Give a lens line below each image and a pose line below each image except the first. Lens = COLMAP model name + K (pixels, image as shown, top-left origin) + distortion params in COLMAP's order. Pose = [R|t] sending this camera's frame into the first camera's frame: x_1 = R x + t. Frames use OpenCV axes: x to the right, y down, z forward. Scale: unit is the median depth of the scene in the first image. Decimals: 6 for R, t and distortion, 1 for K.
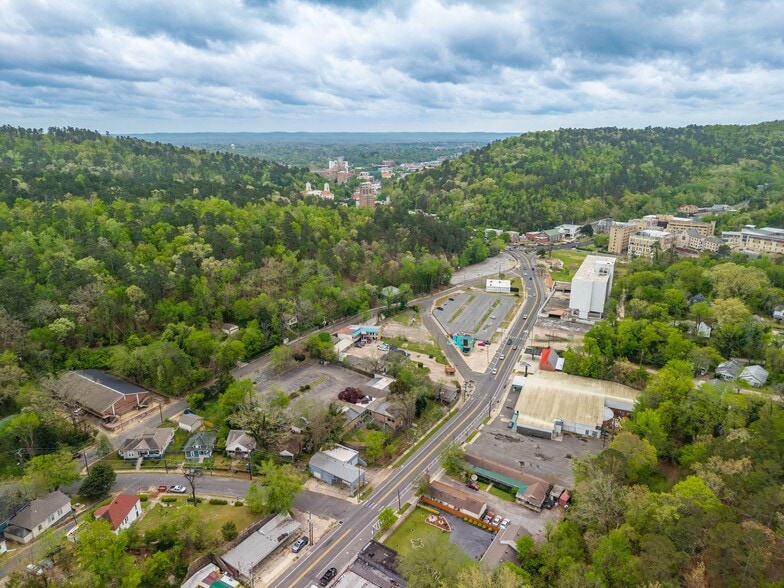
lens RADIAL K [[522.1, 0, 392.0], [0, 522.1, 294.0], [0, 0, 1]] dist [0.024347, -0.022810]
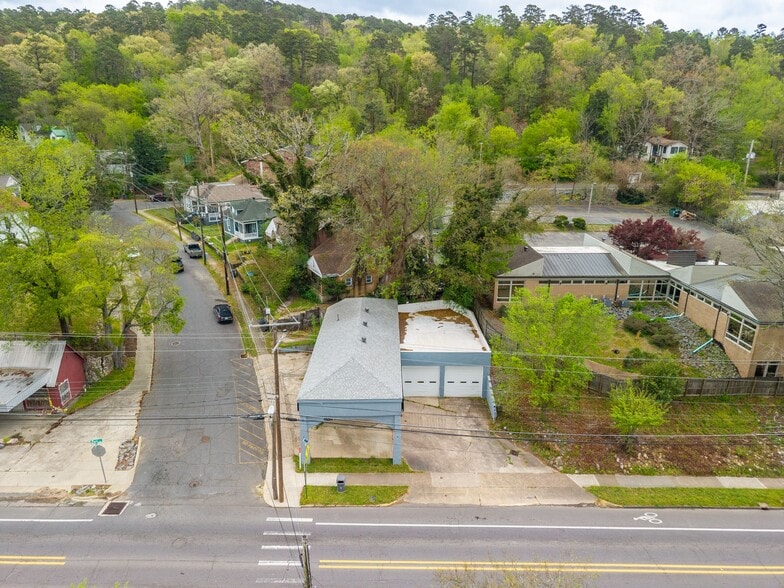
lens RADIAL K [[522.1, 0, 392.0], [0, 522.1, 294.0], [0, 0, 1]] dist [0.024347, -0.022810]
pose [[0.560696, 0.263504, -0.784975, 0.080050], [-0.253360, 0.957140, 0.140326, 0.220830], [0.788307, 0.120201, 0.603426, 0.709387]]
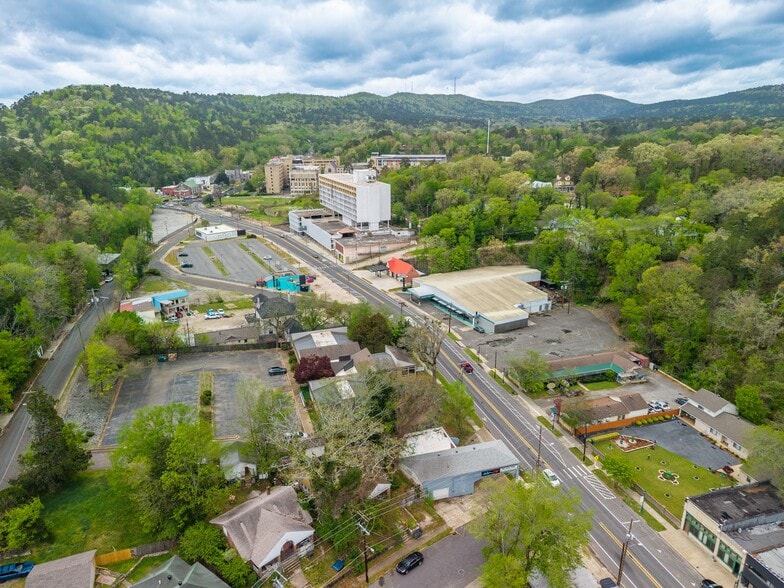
lens RADIAL K [[536.0, 0, 390.8], [0, 536.0, 254.6], [0, 0, 1]] dist [0.015501, -0.002233]
pose [[0.639696, -0.194297, 0.743665, -0.433054], [0.235099, 0.970614, 0.051361, 0.066823], [-0.731790, 0.141980, 0.666577, 0.543533]]
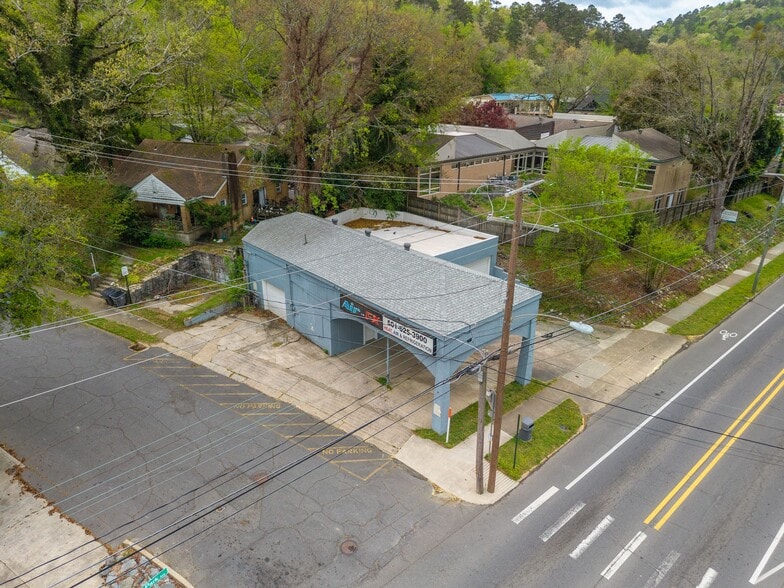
lens RADIAL K [[522.1, 0, 392.0], [0, 522.1, 294.0], [0, 0, 1]] dist [0.024347, -0.022810]
pose [[0.966923, 0.105055, -0.232431, -0.047501], [-0.083181, 0.991299, 0.102013, 0.266735], [0.241126, -0.079305, 0.967248, 0.688413]]
